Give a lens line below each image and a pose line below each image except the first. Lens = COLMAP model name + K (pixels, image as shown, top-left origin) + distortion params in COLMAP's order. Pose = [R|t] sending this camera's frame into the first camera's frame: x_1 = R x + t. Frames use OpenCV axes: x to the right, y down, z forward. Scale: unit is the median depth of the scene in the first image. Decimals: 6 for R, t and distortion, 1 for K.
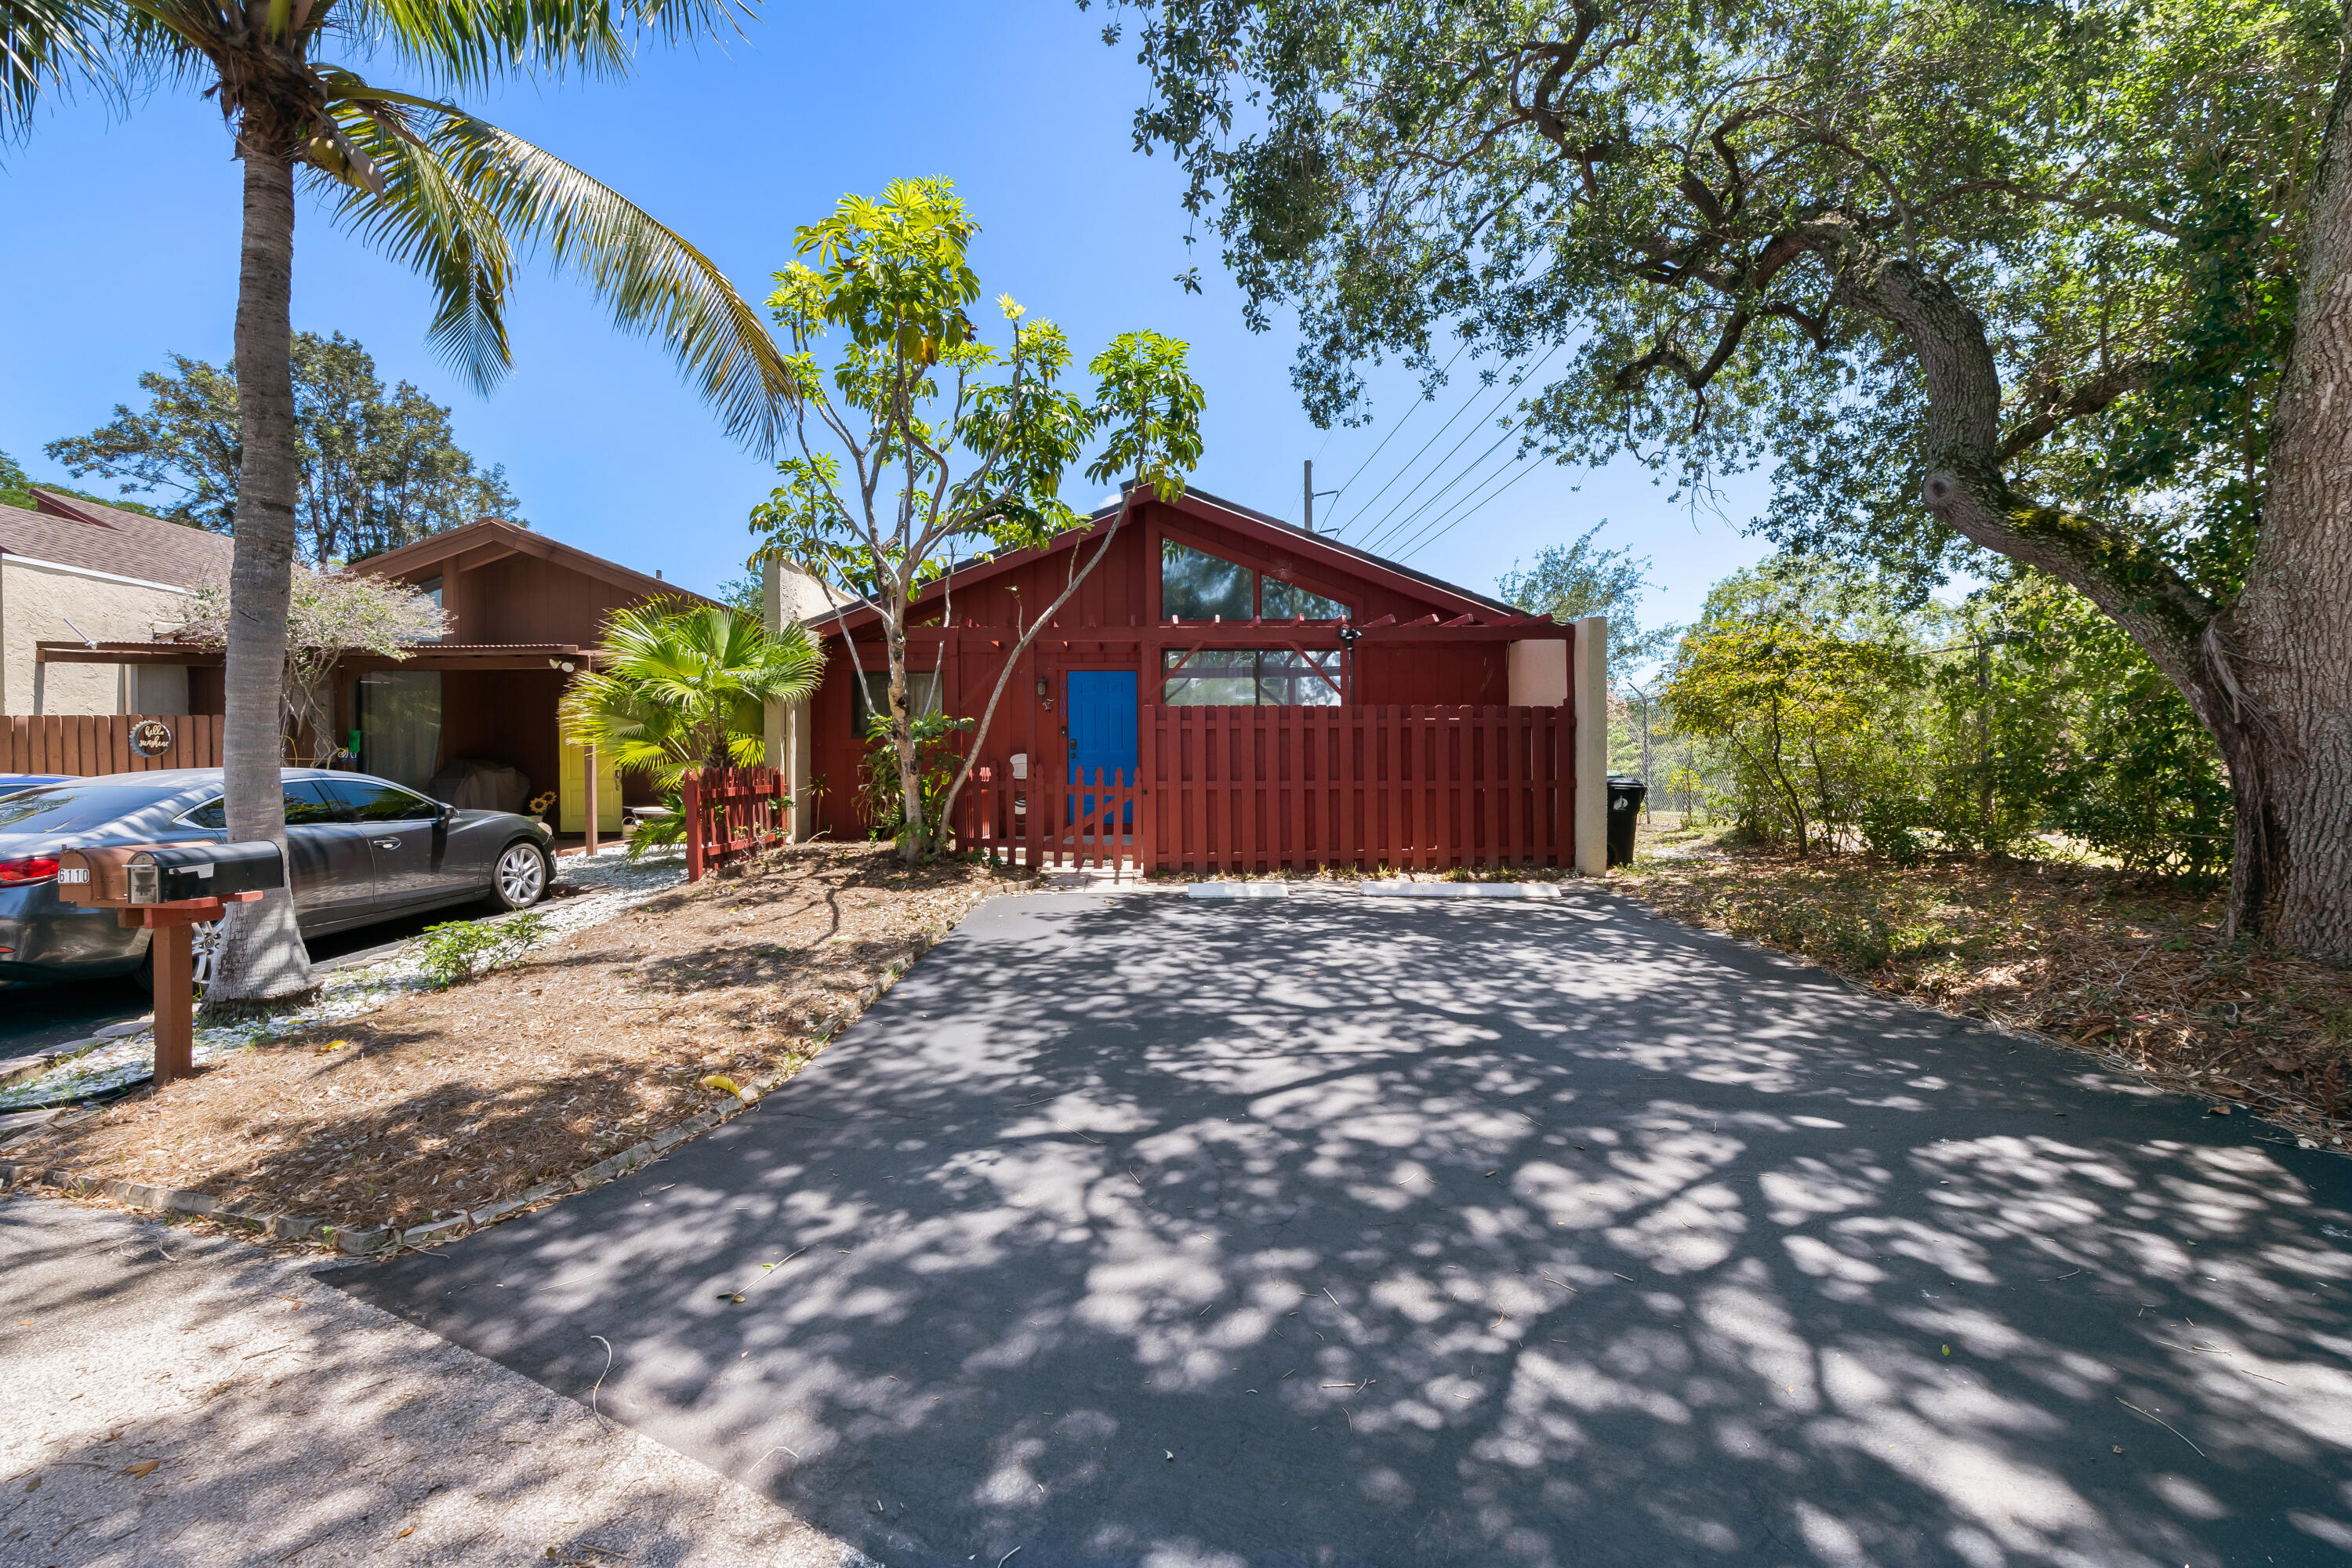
lens RADIAL K [[931.6, 0, 1189.9], [0, 931.6, 769.4], [0, 0, 1]] dist [-0.004361, -0.001251]
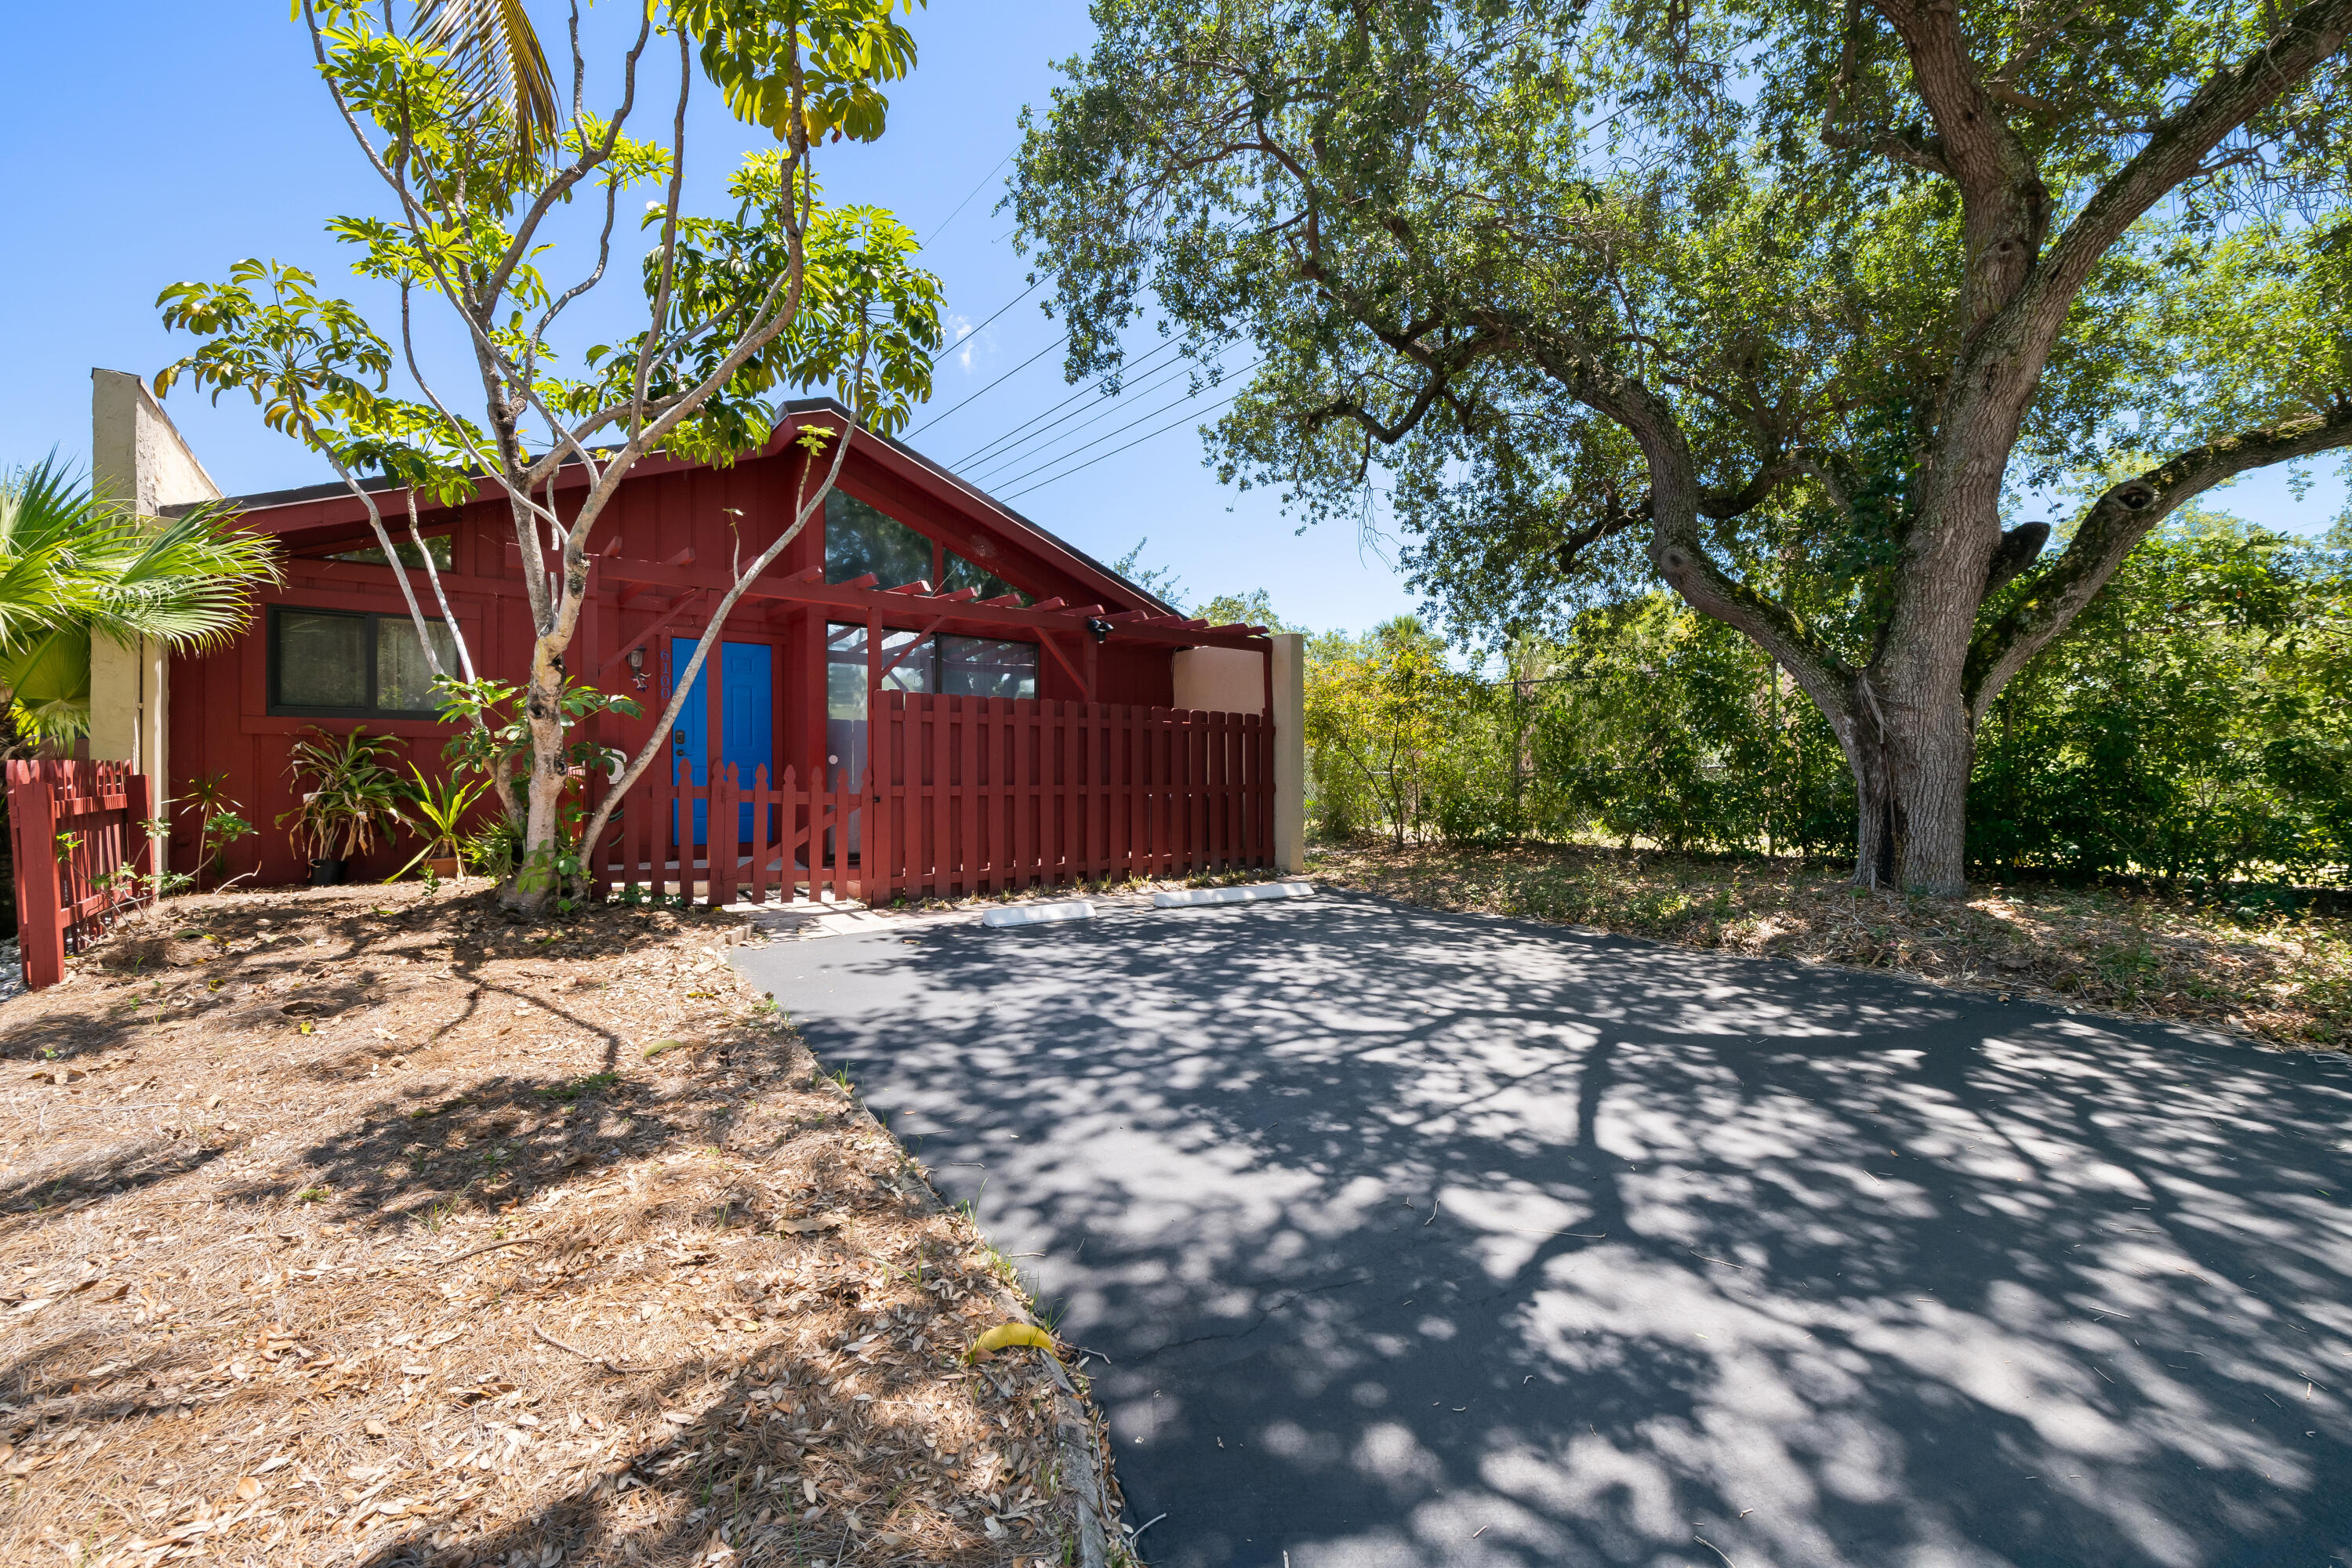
lens RADIAL K [[931.6, 0, 1168.4], [0, 931.6, 781.6], [0, 0, 1]] dist [-0.004361, -0.001251]
pose [[0.807011, 0.003161, 0.590527, -0.362178], [-0.004646, 0.999989, 0.000997, 0.007977], [-0.590517, -0.003548, 0.807017, 0.249946]]
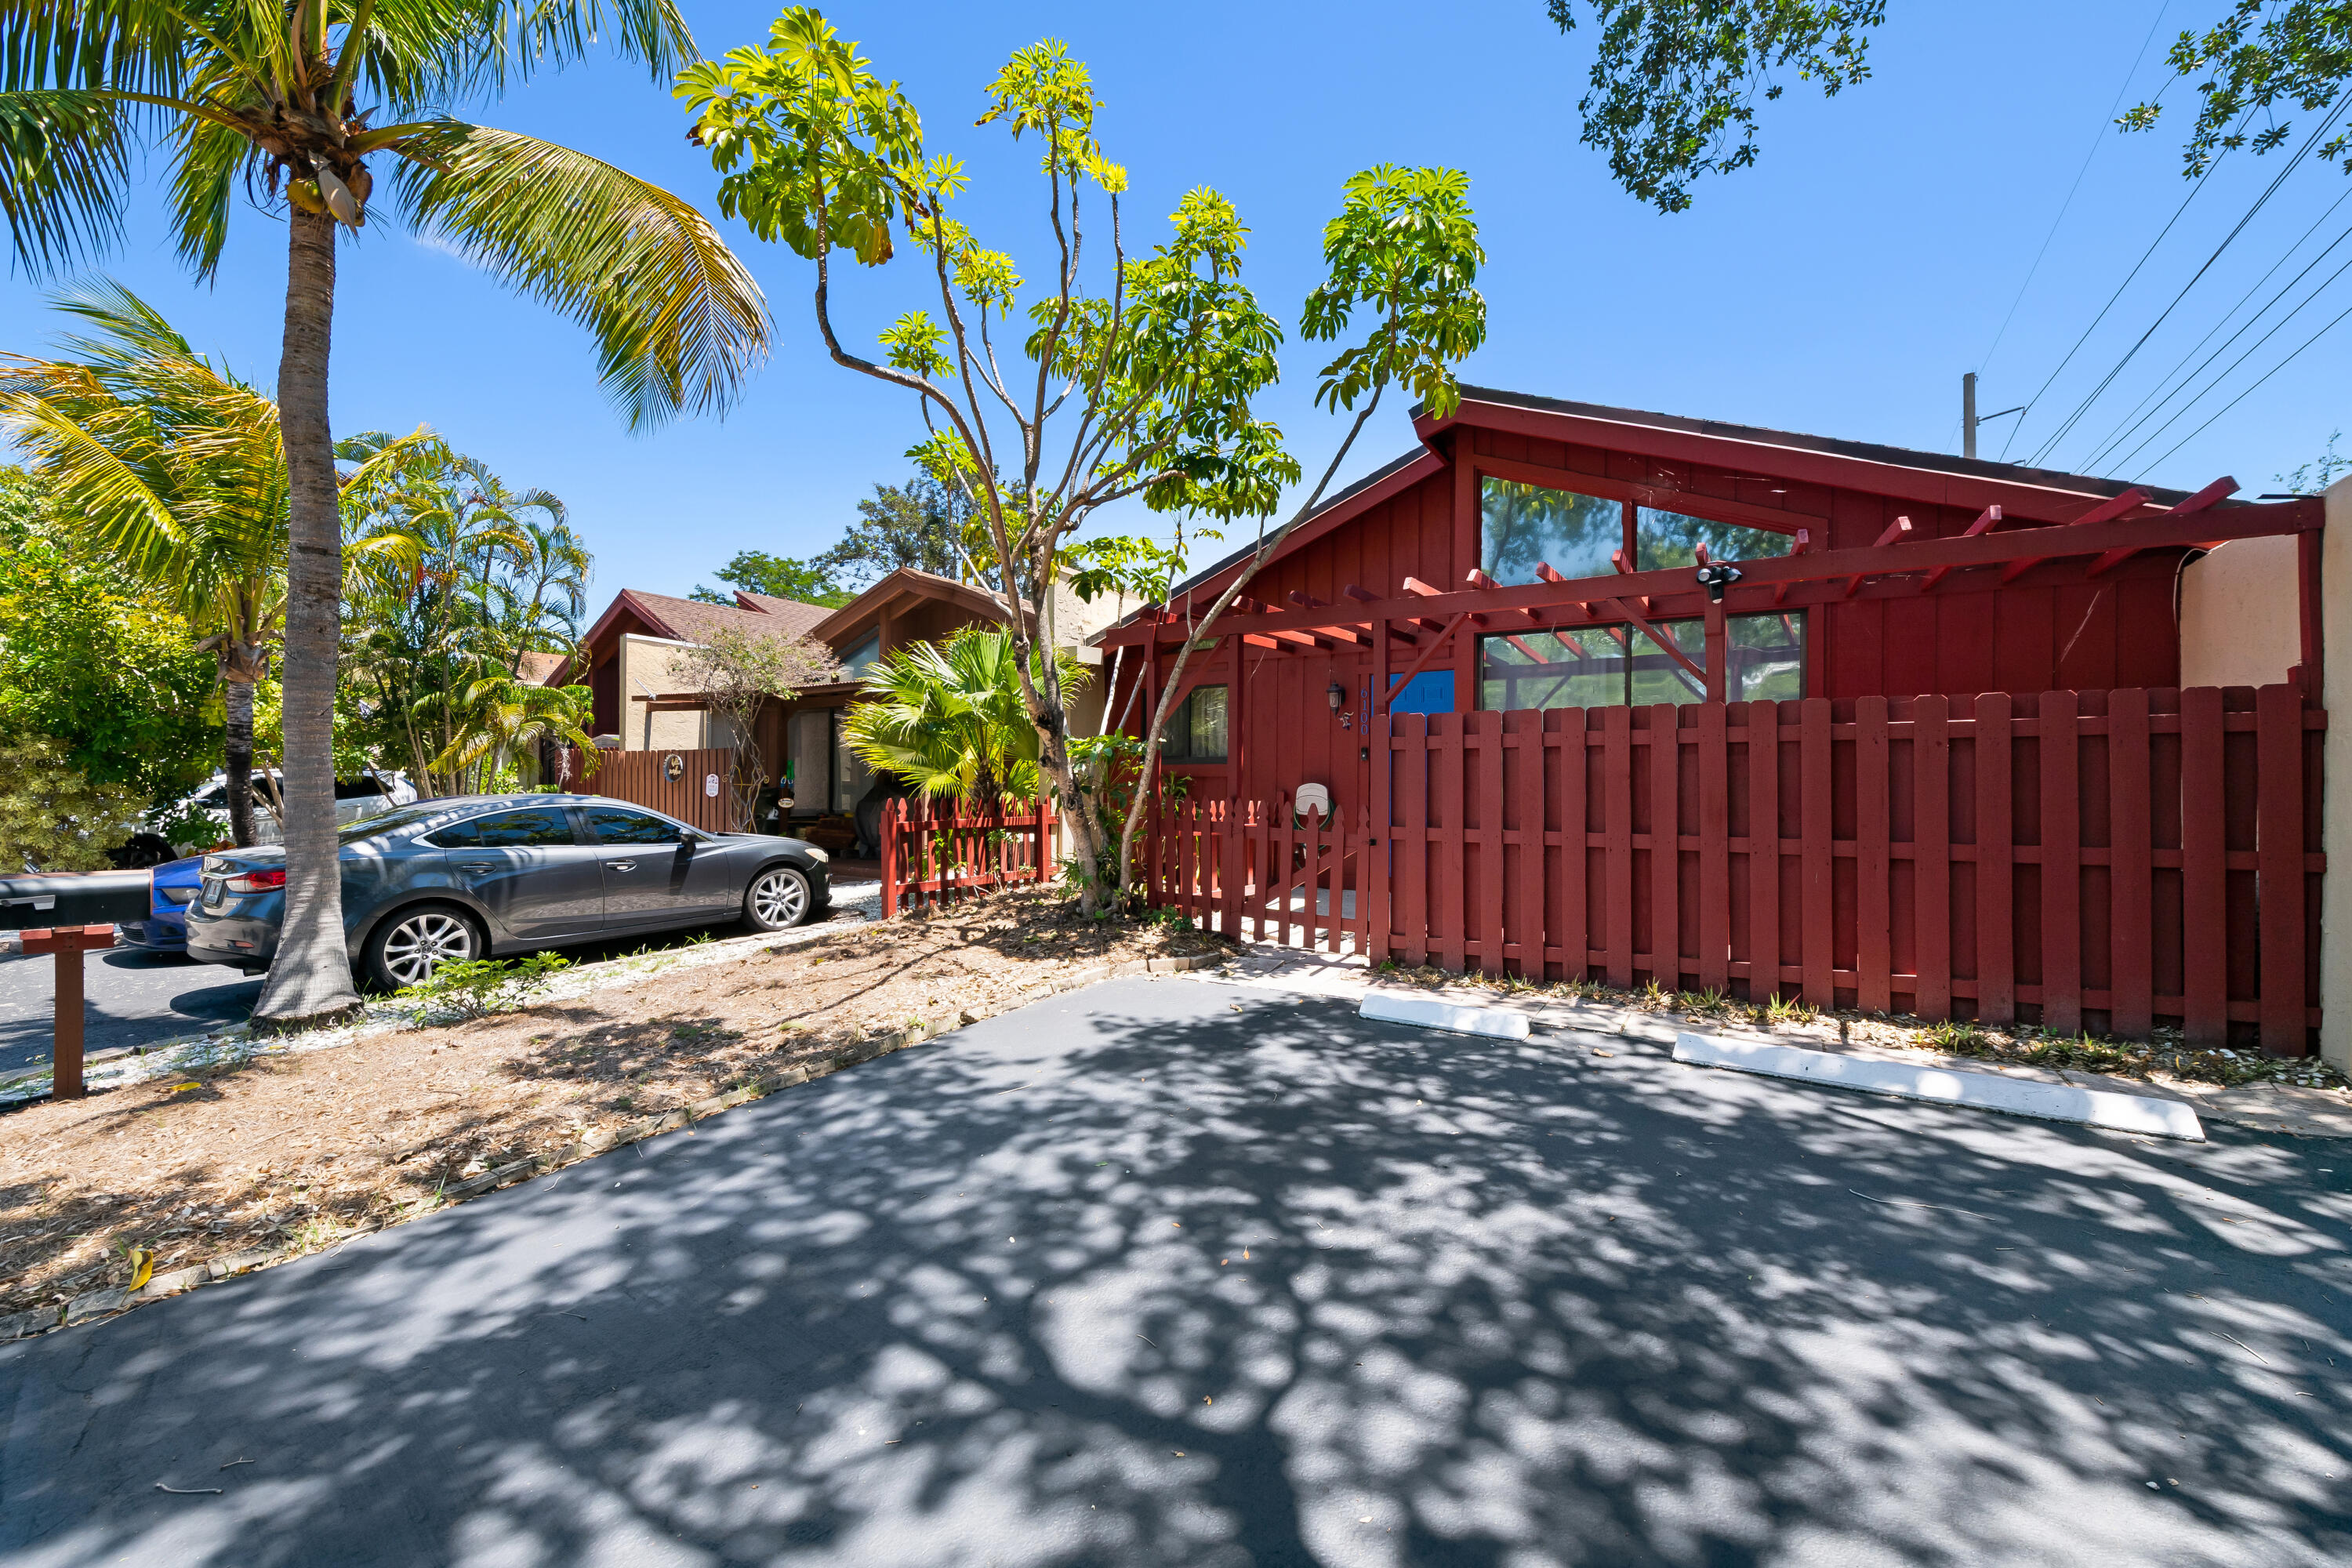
lens RADIAL K [[931.6, 0, 1221.9], [0, 931.6, 787.0], [0, 0, 1]] dist [-0.004361, -0.001251]
pose [[0.826770, 0.008941, -0.562469, 0.272792], [-0.012083, 0.999925, -0.001866, -0.015153], [0.562410, 0.008339, 0.826817, 0.420913]]
